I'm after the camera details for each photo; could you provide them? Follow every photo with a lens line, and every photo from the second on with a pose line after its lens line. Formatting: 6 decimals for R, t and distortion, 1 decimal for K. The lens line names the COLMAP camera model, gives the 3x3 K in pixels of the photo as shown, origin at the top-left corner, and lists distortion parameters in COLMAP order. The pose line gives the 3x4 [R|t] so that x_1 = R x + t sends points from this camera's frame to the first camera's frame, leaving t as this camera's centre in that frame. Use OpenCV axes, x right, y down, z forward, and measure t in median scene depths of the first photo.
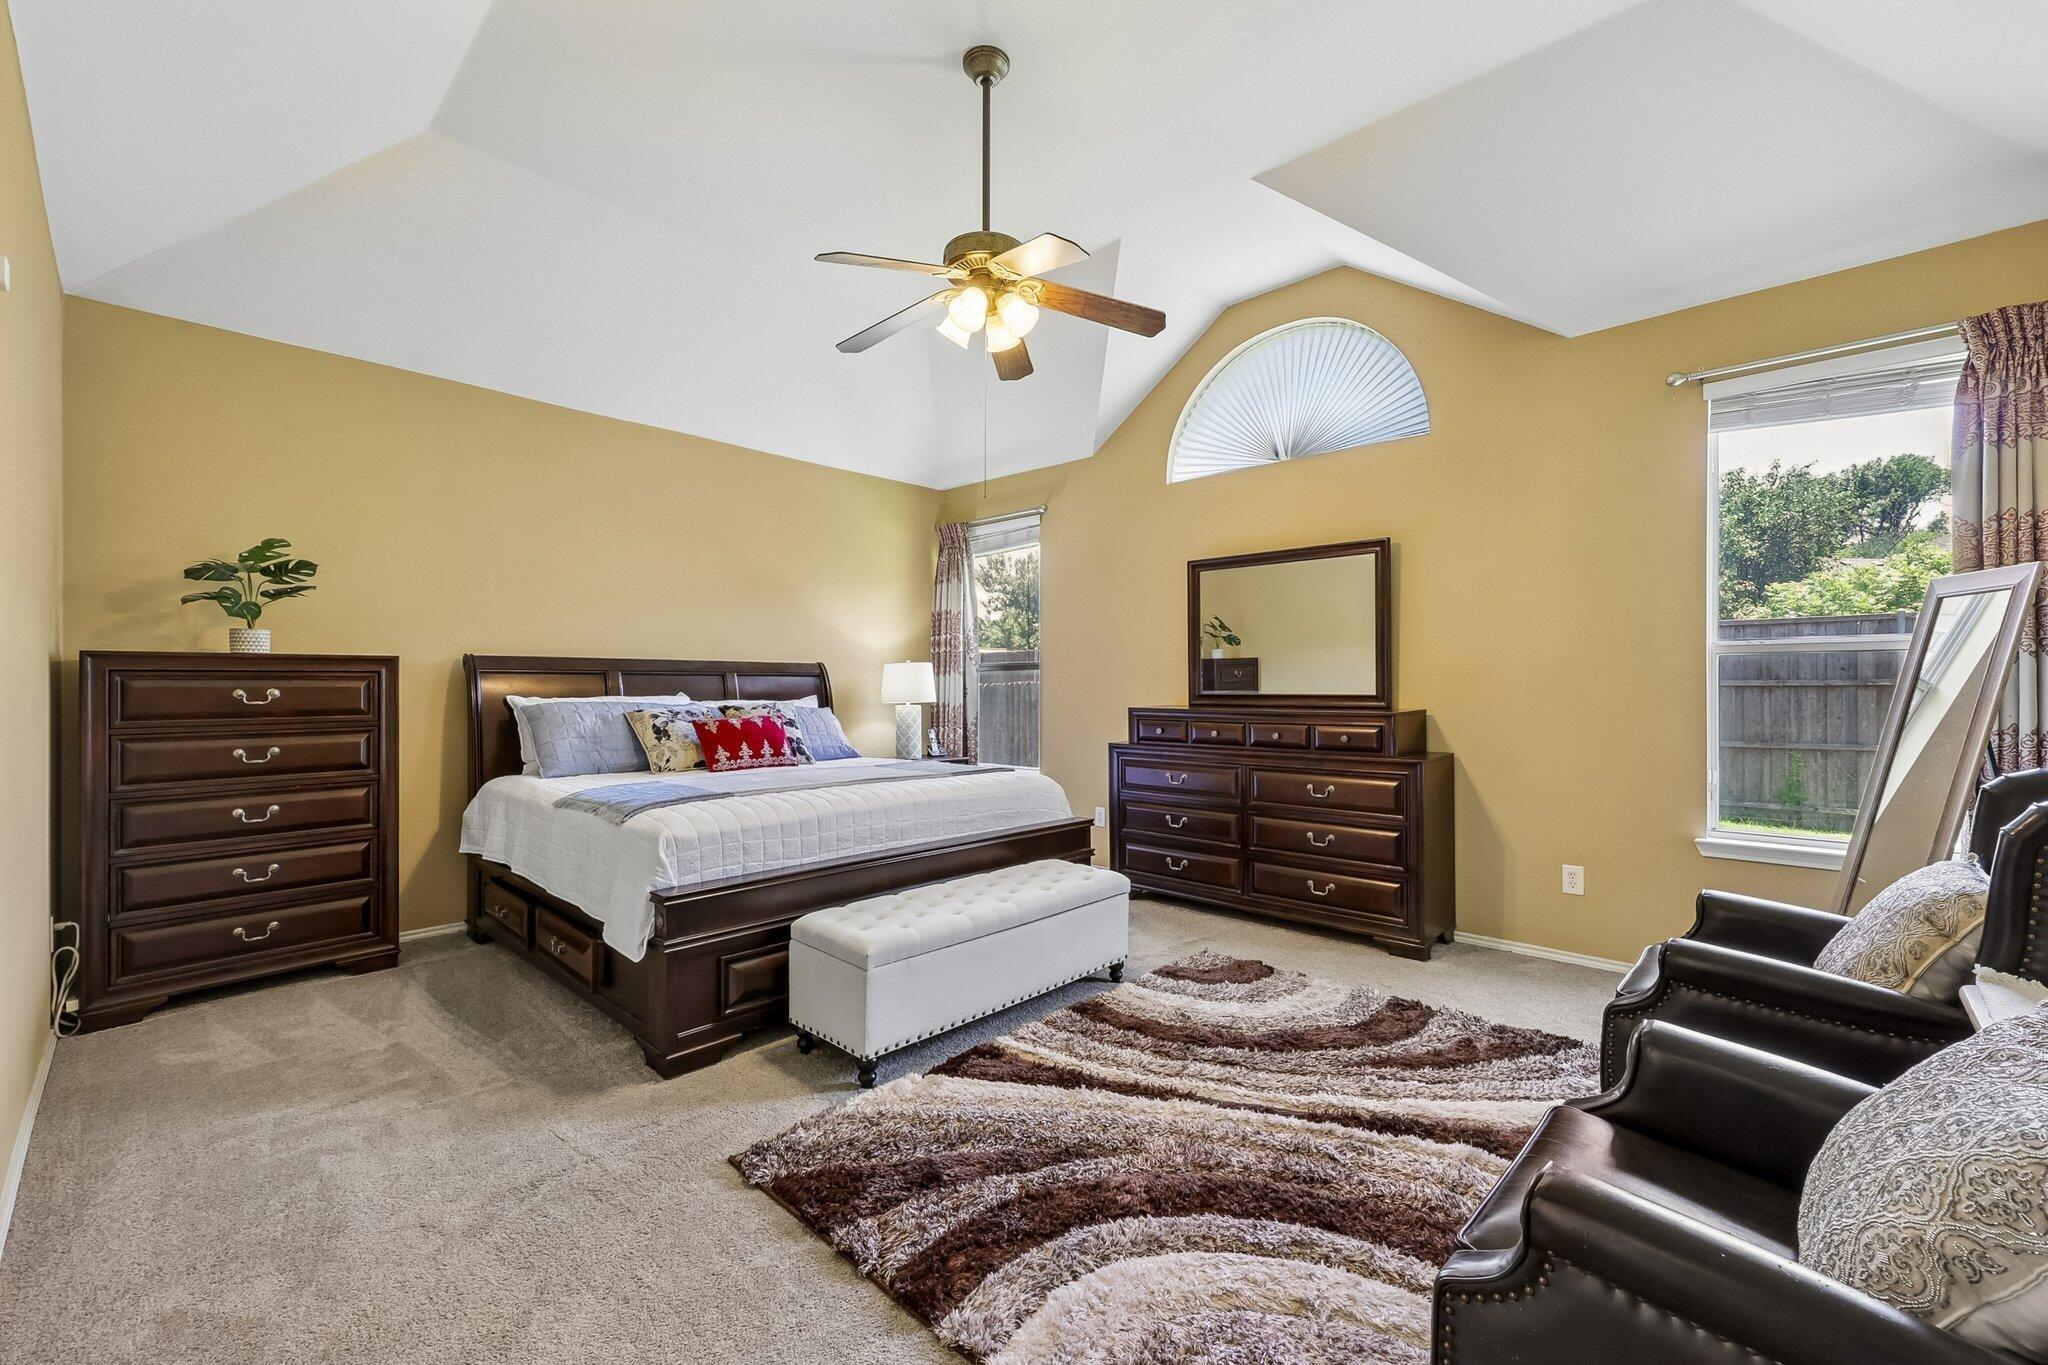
lens RADIAL K [[824.0, 0, 1022.2], [0, 824.0, 687.1], [0, 0, 1]] dist [-0.001475, -0.000138]
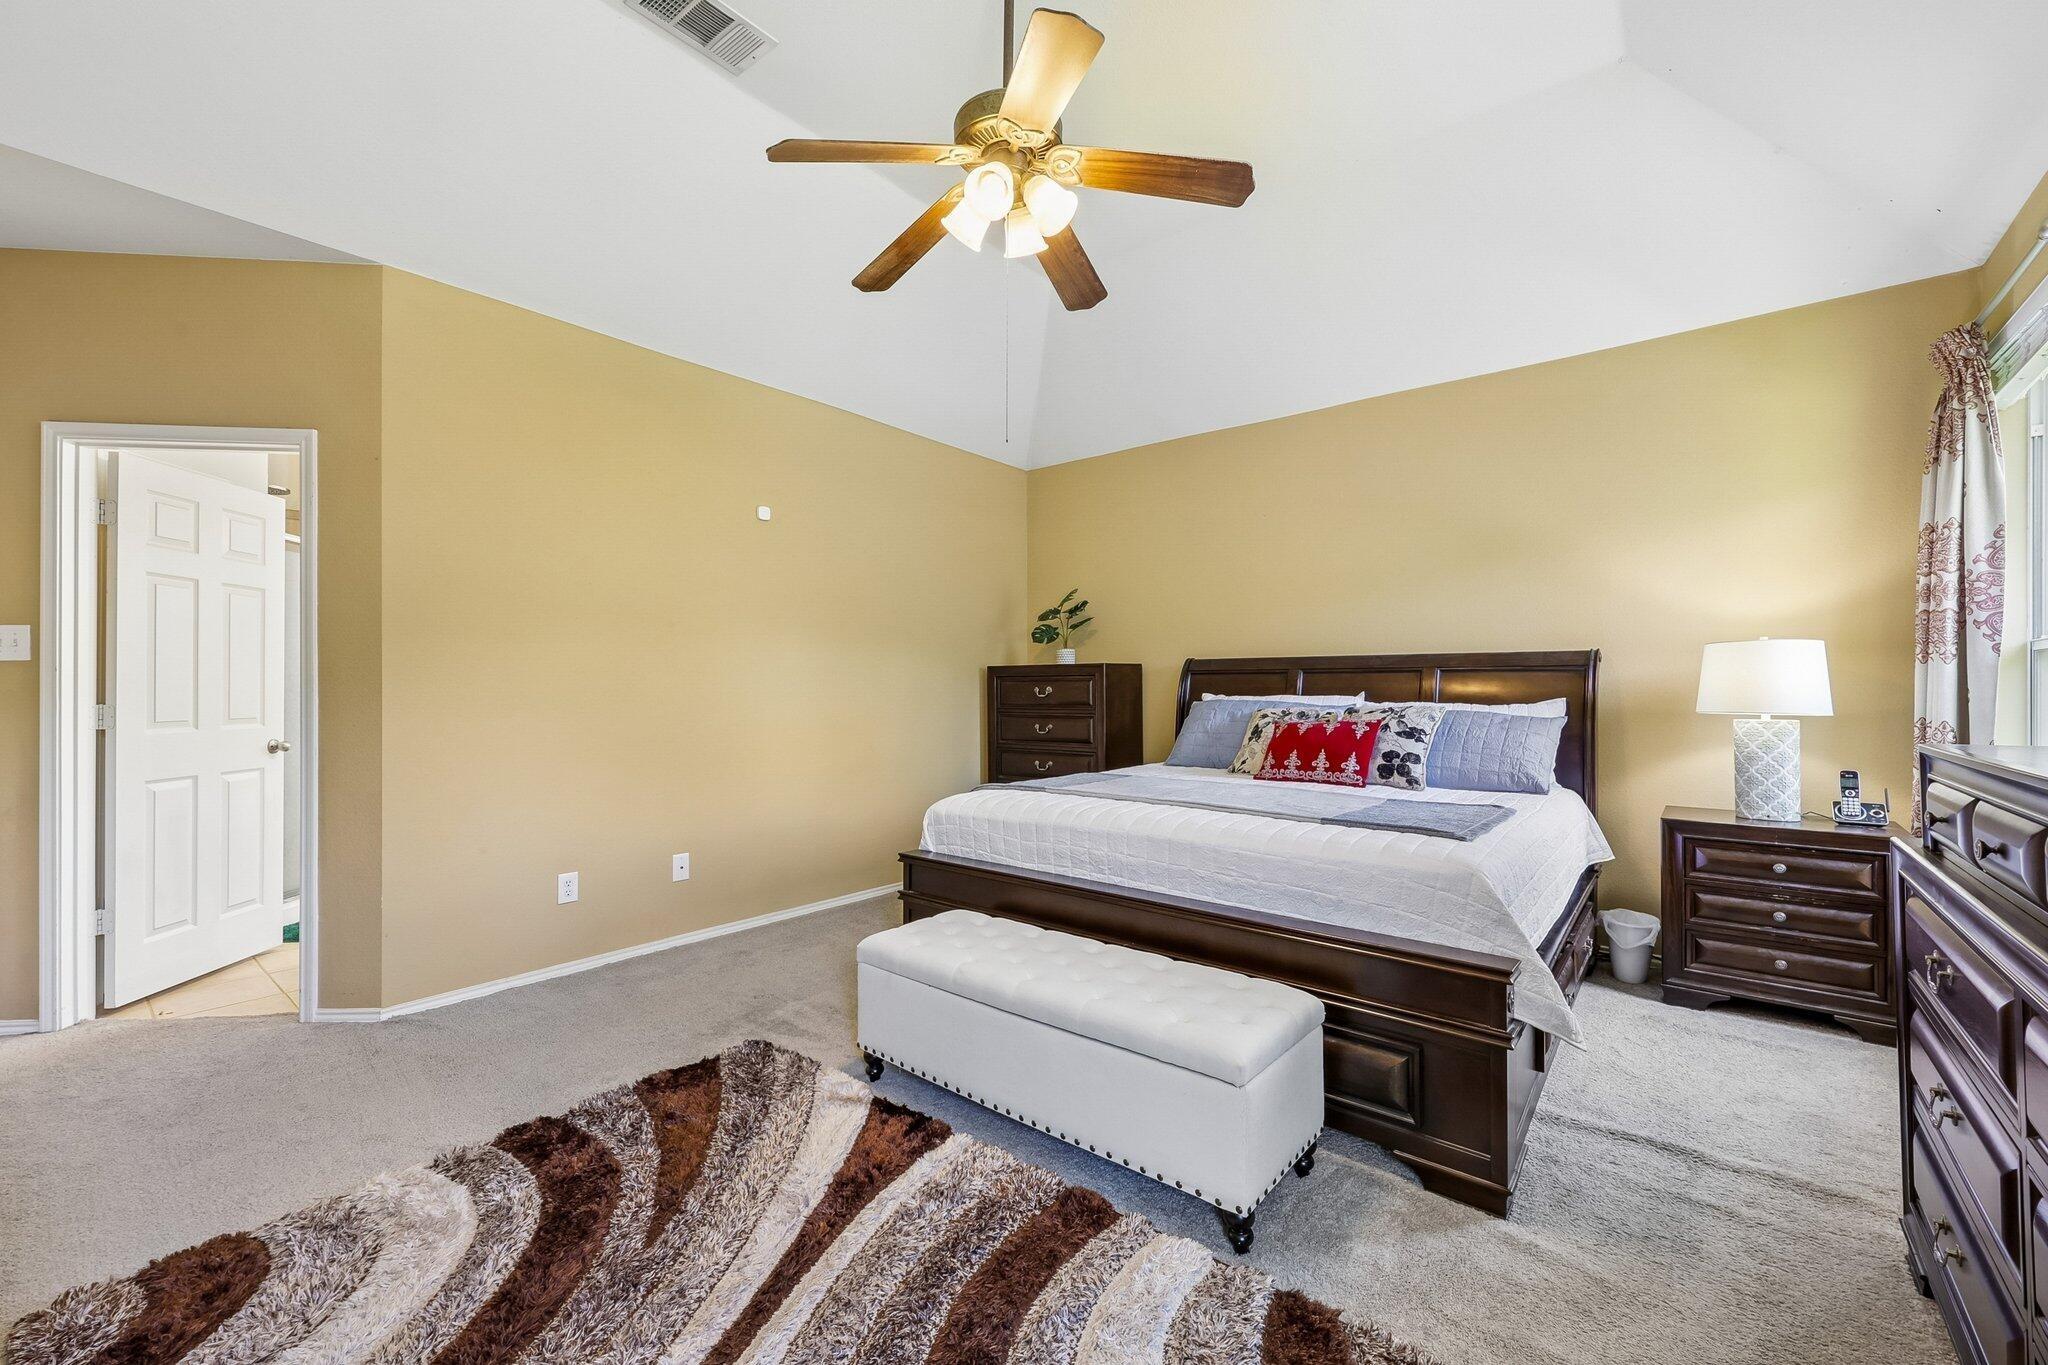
lens RADIAL K [[824.0, 0, 1022.2], [0, 824.0, 687.1], [0, 0, 1]] dist [-0.001475, -0.000138]
pose [[0.066486, -0.001797, -0.997786, 0.541723], [-0.002187, 0.999996, -0.001947, 0.004722], [0.997785, 0.002311, 0.066481, 0.724311]]
